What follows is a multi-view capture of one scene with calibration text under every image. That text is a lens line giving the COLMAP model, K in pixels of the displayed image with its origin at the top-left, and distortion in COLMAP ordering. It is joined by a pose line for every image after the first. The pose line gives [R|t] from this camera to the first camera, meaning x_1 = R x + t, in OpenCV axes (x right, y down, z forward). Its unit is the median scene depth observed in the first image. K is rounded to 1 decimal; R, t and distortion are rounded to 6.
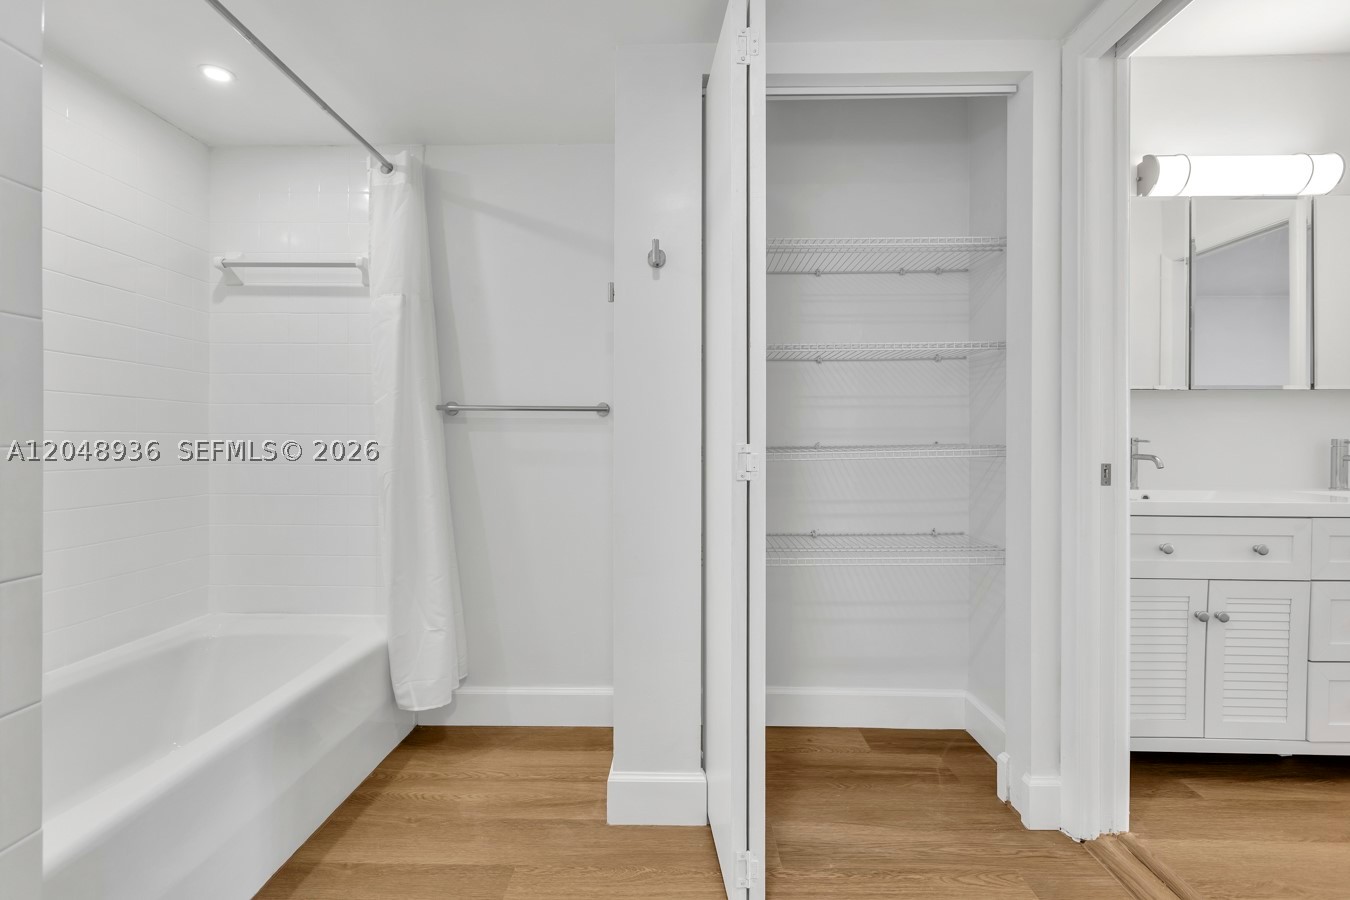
lens RADIAL K [[603.3, 0, 676.6], [0, 603.3, 453.7], [0, 0, 1]] dist [0.001711, -0.000384]
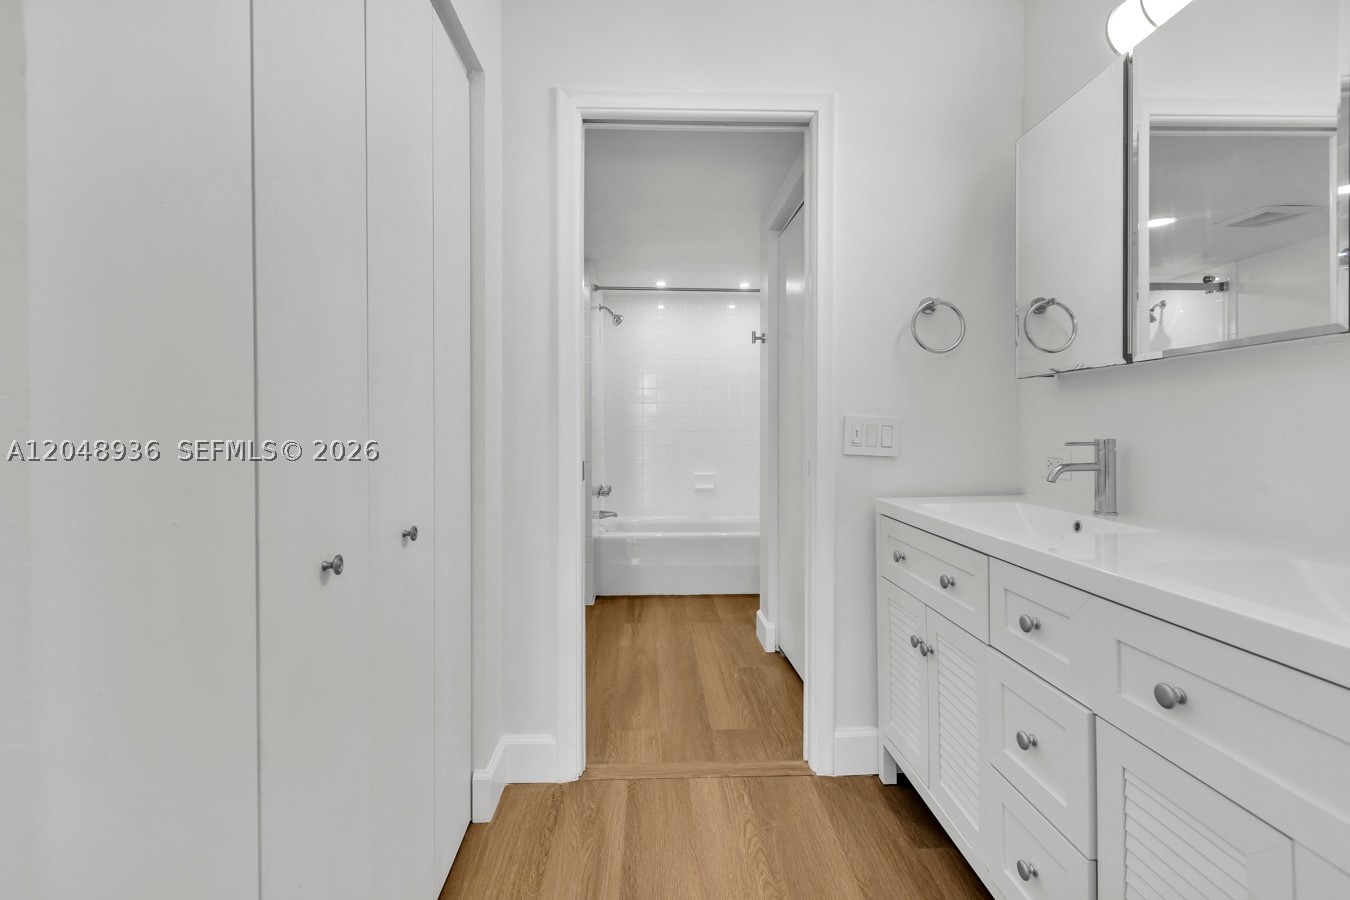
lens RADIAL K [[603.3, 0, 676.6], [0, 603.3, 453.7], [0, 0, 1]] dist [0.001711, -0.000384]
pose [[0.064866, 0.041938, -0.997012, 1.878432], [-0.032250, 0.998683, 0.039910, -0.034601], [0.997373, 0.029565, 0.066133, 0.632885]]
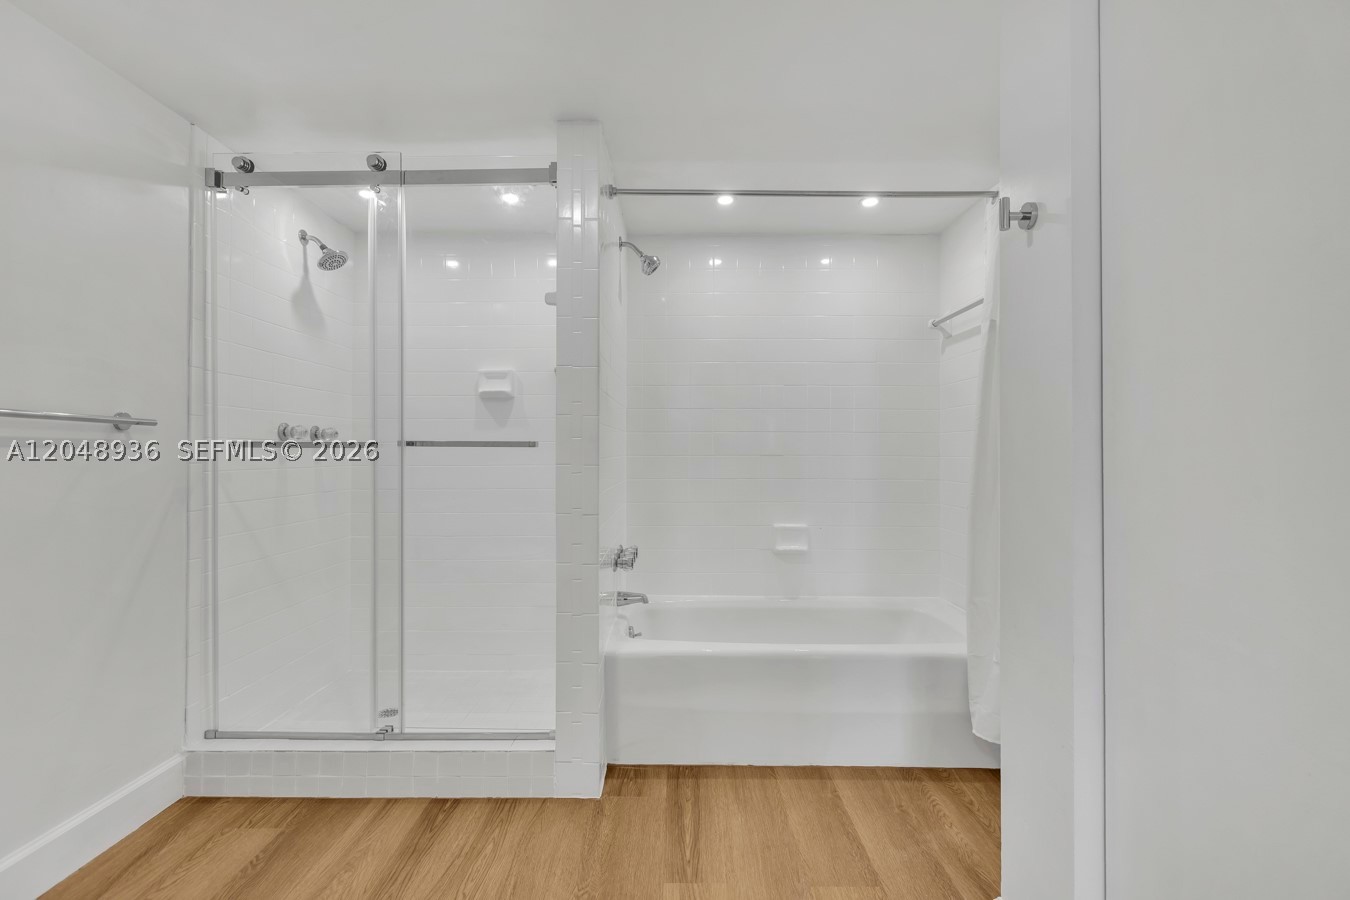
lens RADIAL K [[603.3, 0, 676.6], [0, 603.3, 453.7], [0, 0, 1]] dist [0.001711, -0.000384]
pose [[0.018645, -0.000228, -0.999826, 0.698635], [-0.033170, 0.999449, -0.000847, -0.025213], [0.999276, 0.033180, 0.018628, 0.585298]]
